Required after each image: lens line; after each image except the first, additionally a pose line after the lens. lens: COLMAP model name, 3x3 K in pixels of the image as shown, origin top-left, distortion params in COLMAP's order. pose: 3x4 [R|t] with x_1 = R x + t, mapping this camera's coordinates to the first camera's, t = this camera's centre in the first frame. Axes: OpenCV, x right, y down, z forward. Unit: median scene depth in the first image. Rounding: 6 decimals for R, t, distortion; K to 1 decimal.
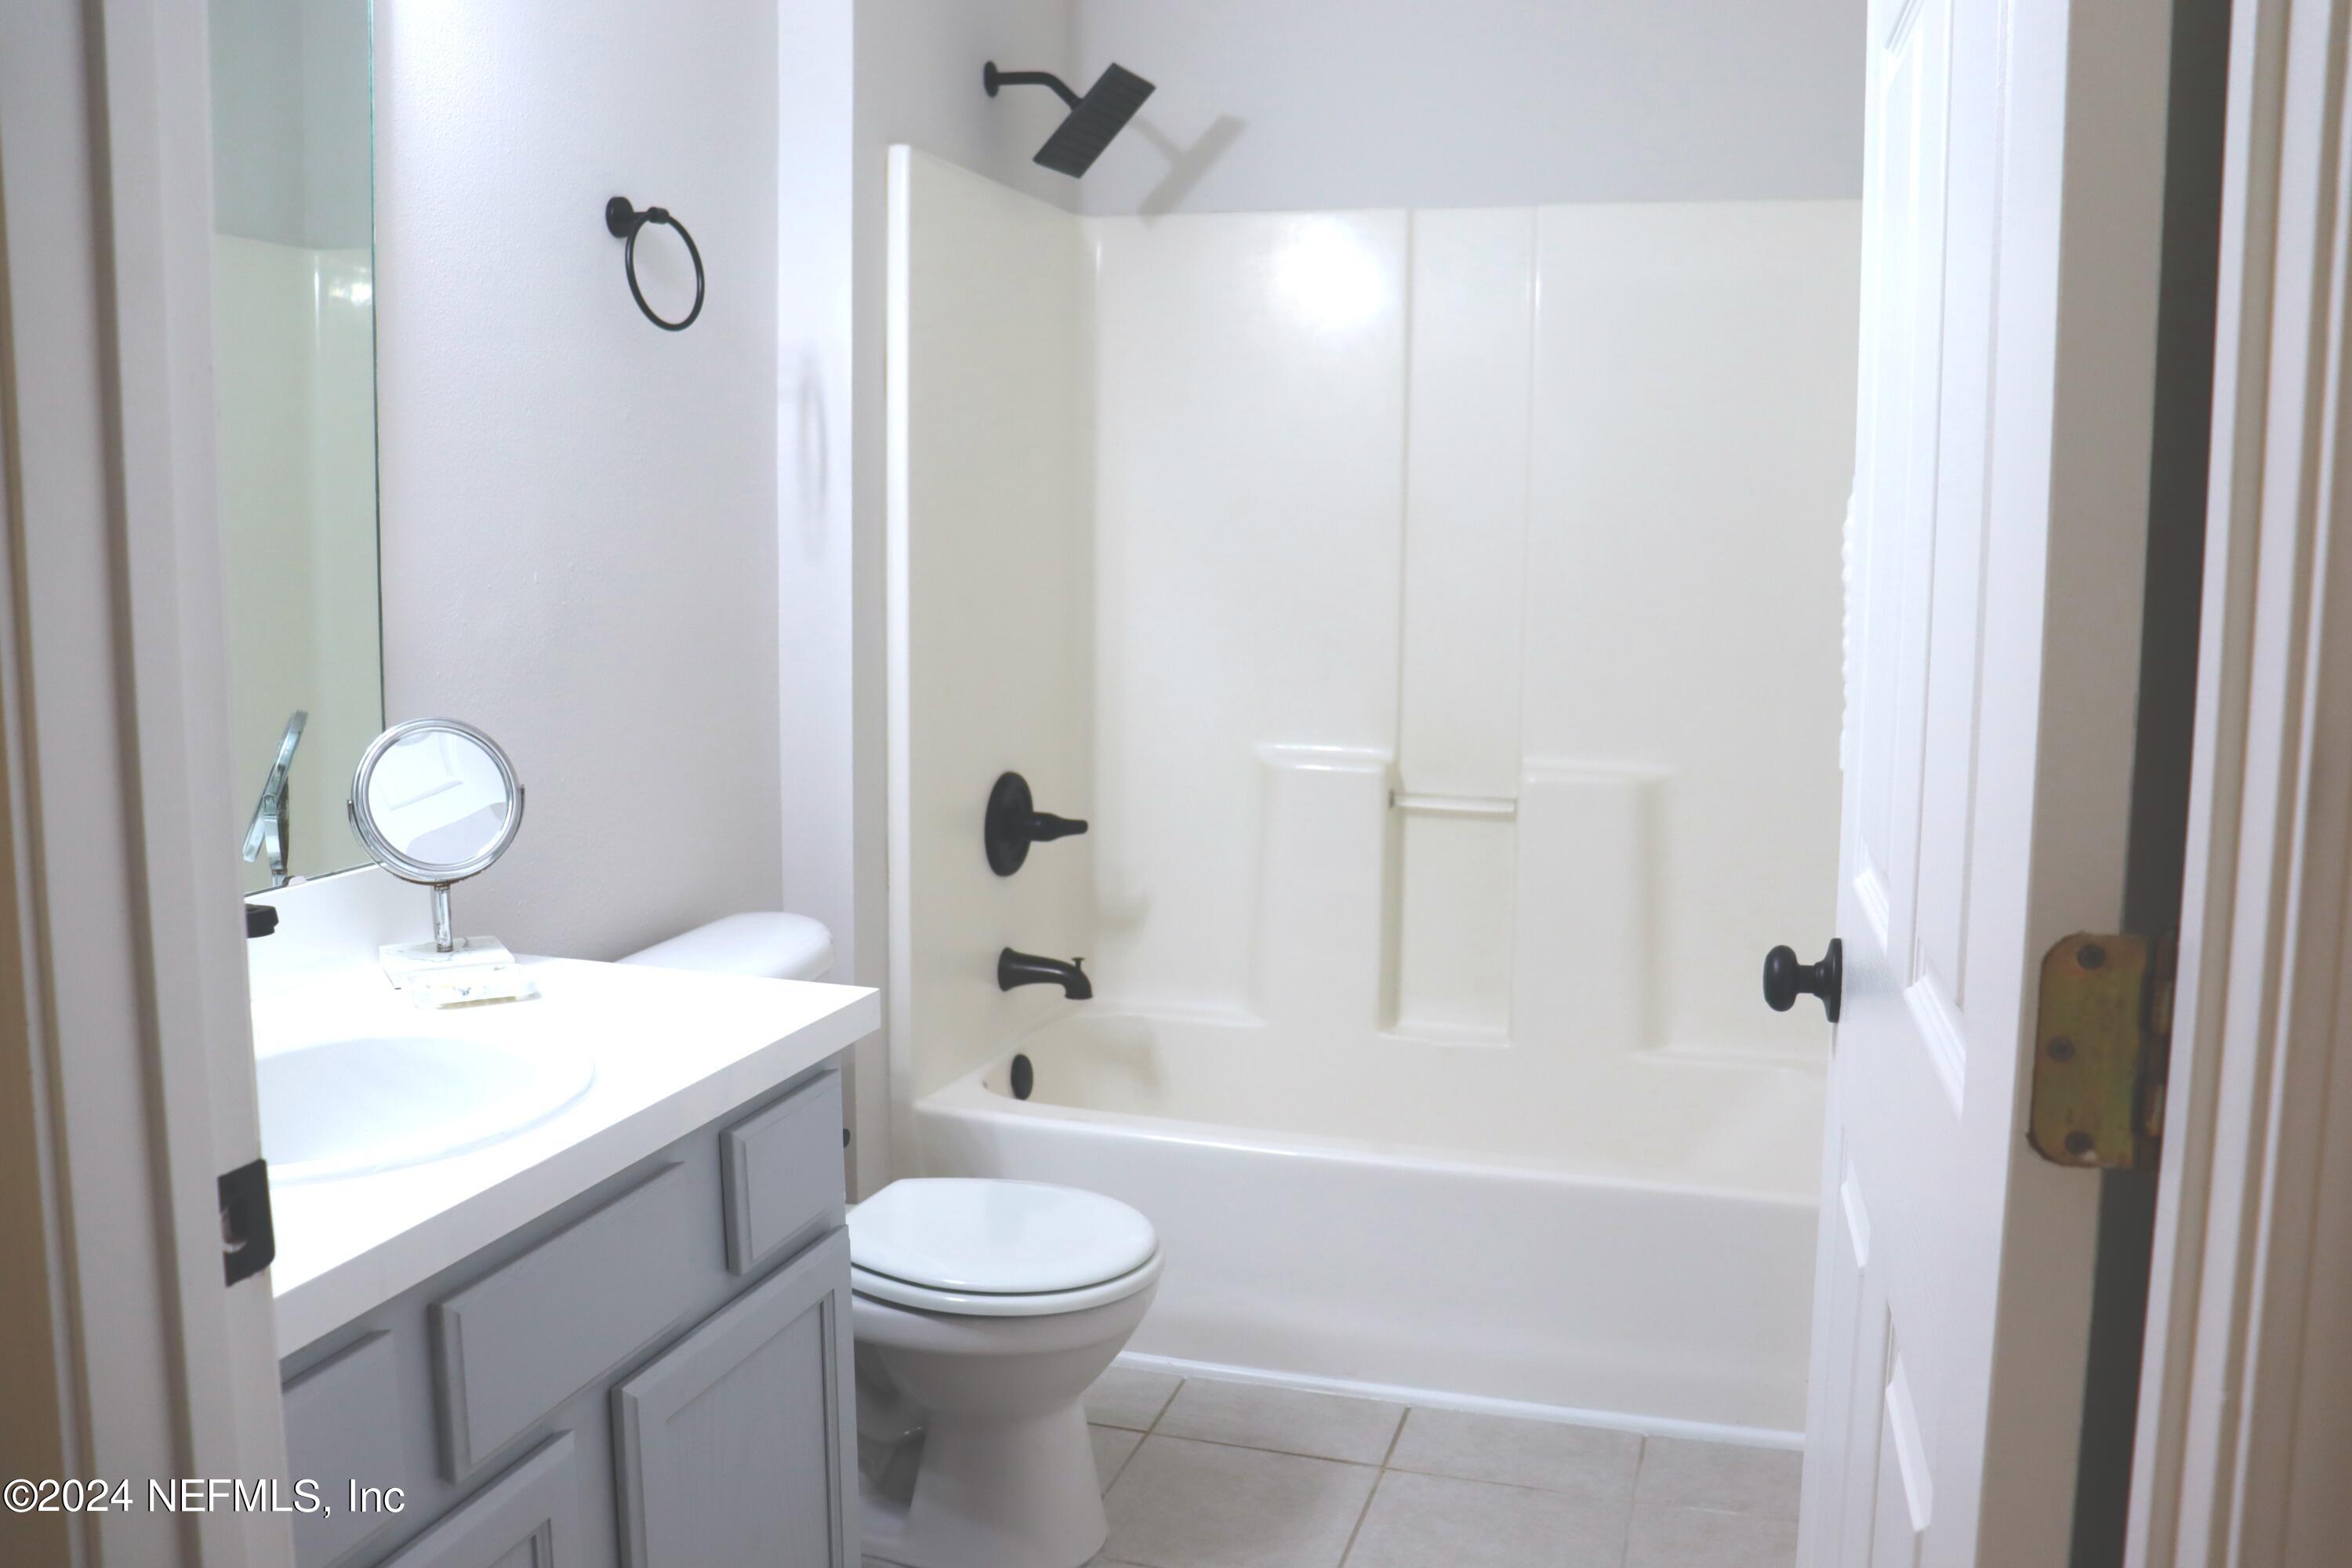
lens RADIAL K [[1945.2, 0, 1191.6], [0, 1945.2, 763.1], [0, 0, 1]] dist [-0.178317, 0.166275]
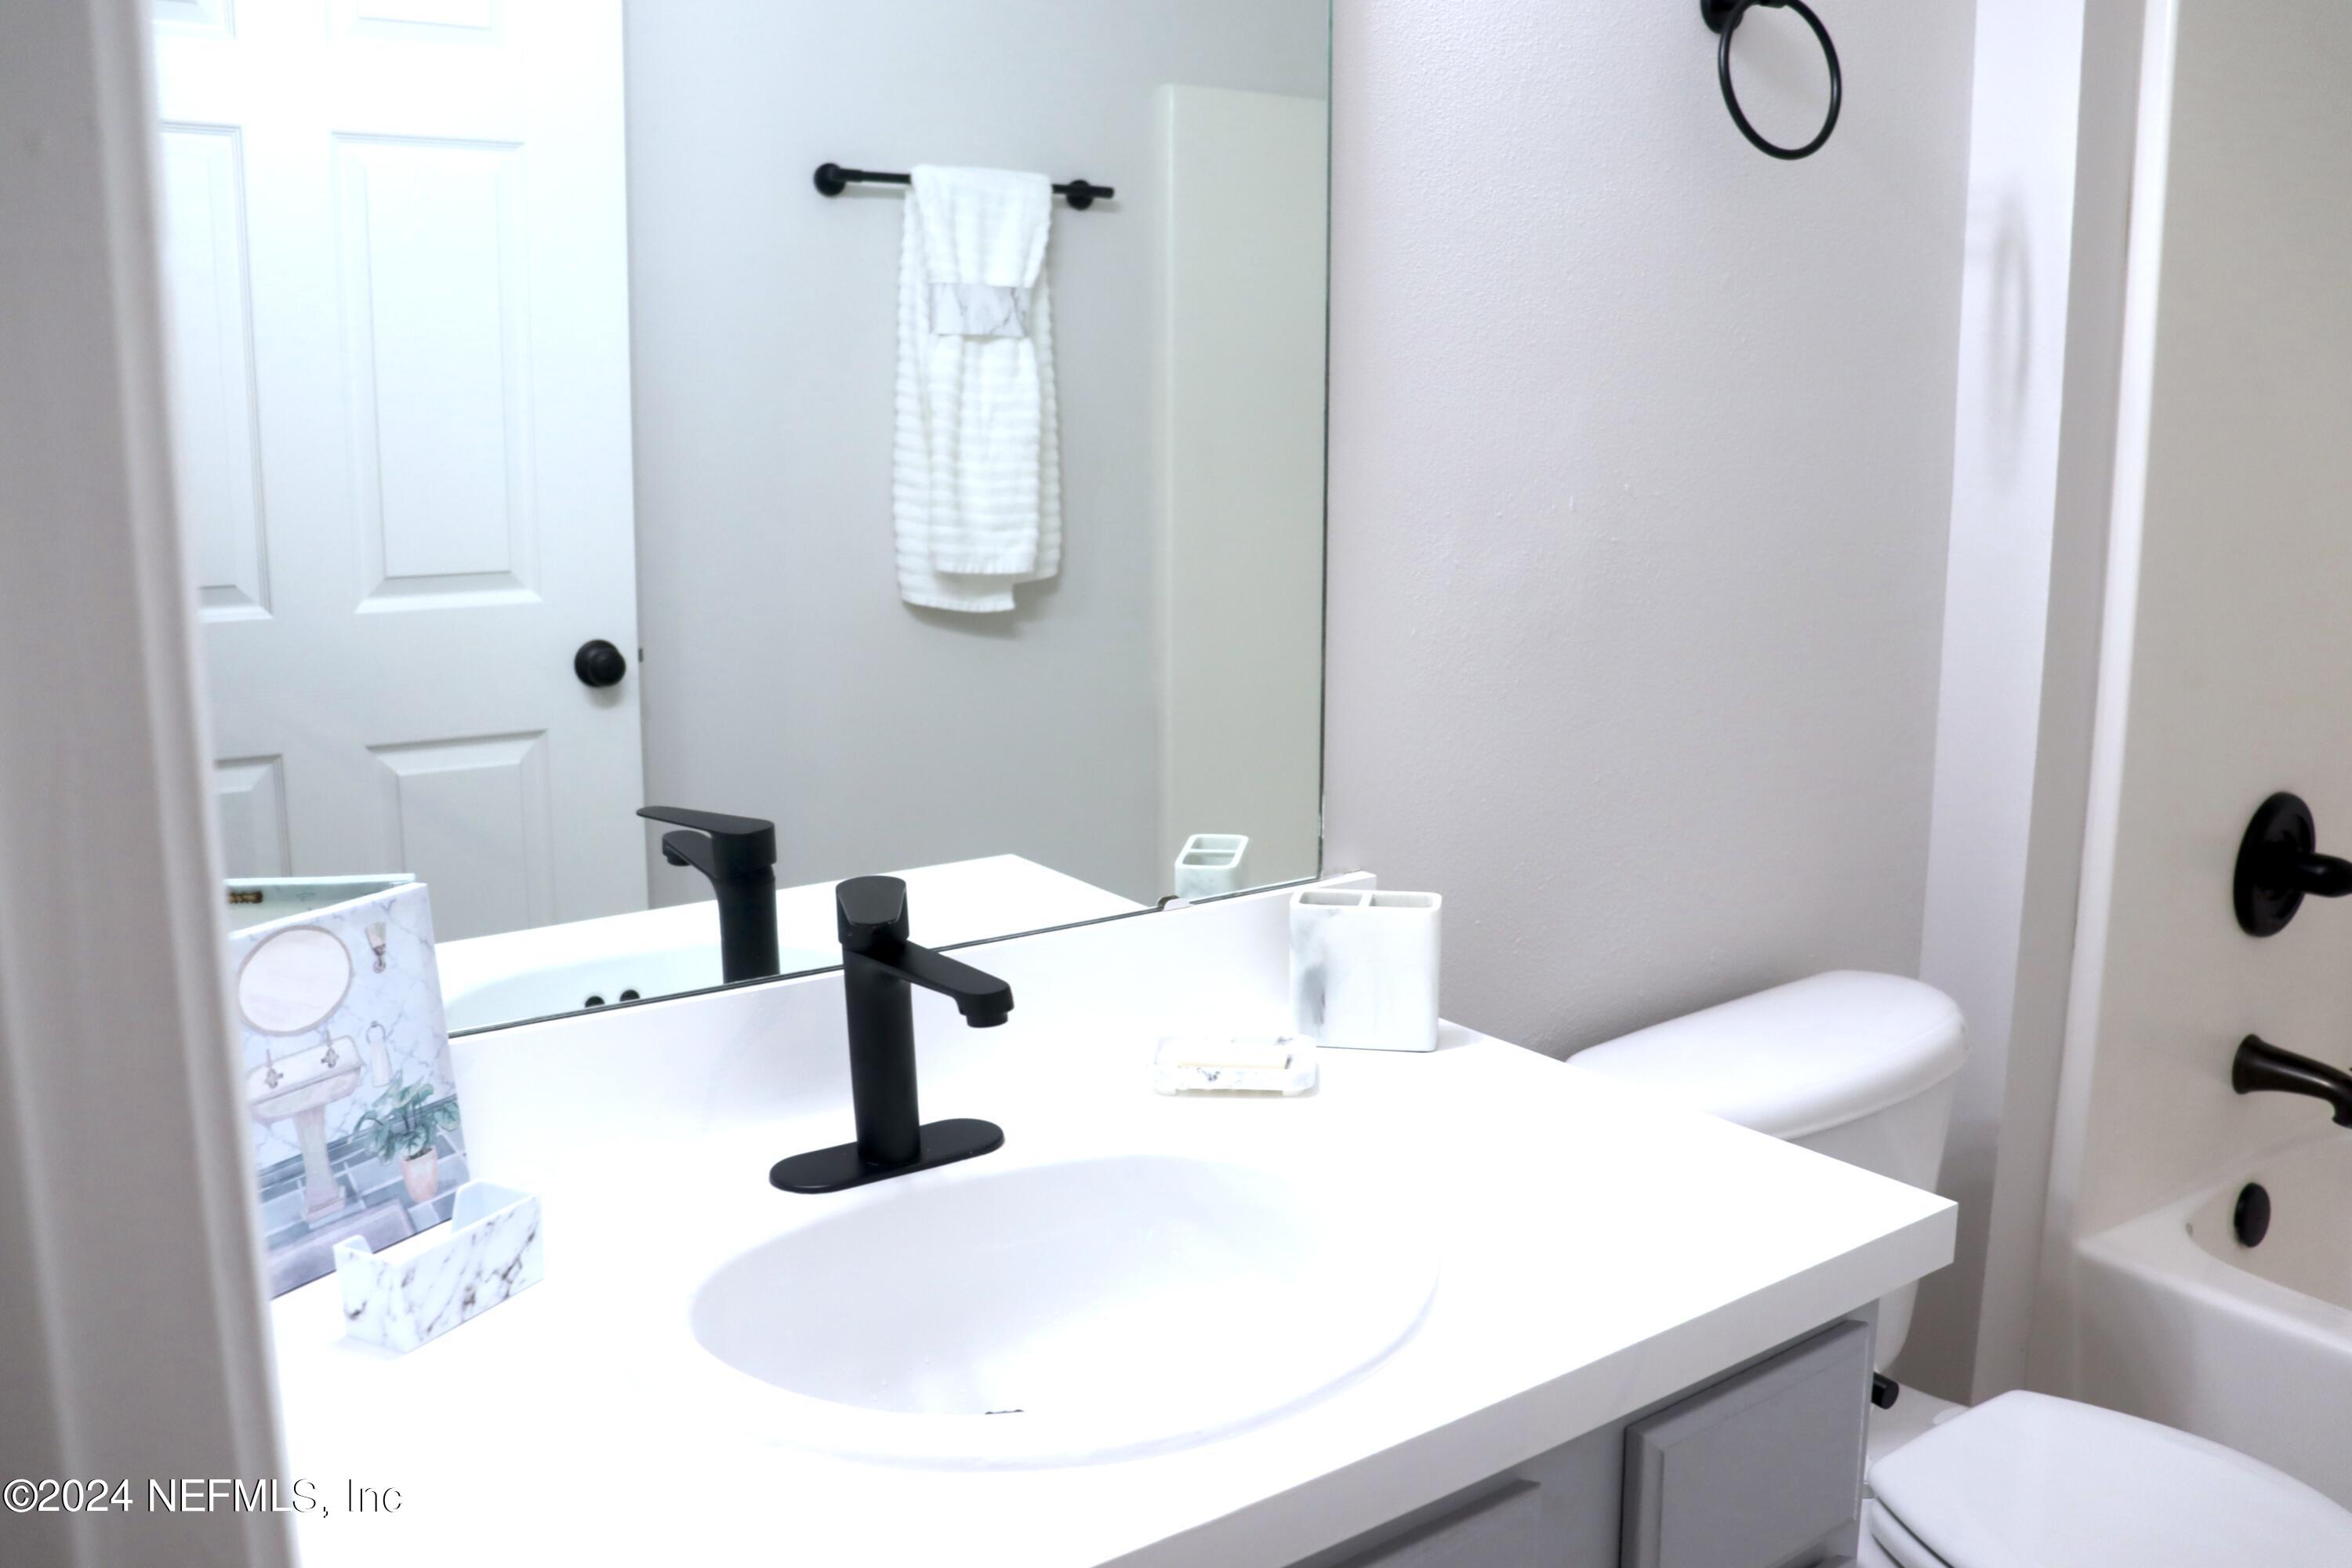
lens RADIAL K [[1945.2, 0, 1191.6], [0, 1945.2, 763.1], [0, 0, 1]] dist [-0.178317, 0.166275]
pose [[0.796967, 0.098975, -0.595859, -0.008281], [-0.068122, 0.994918, 0.074146, -0.035079], [0.600169, -0.018501, 0.799659, 0.260616]]
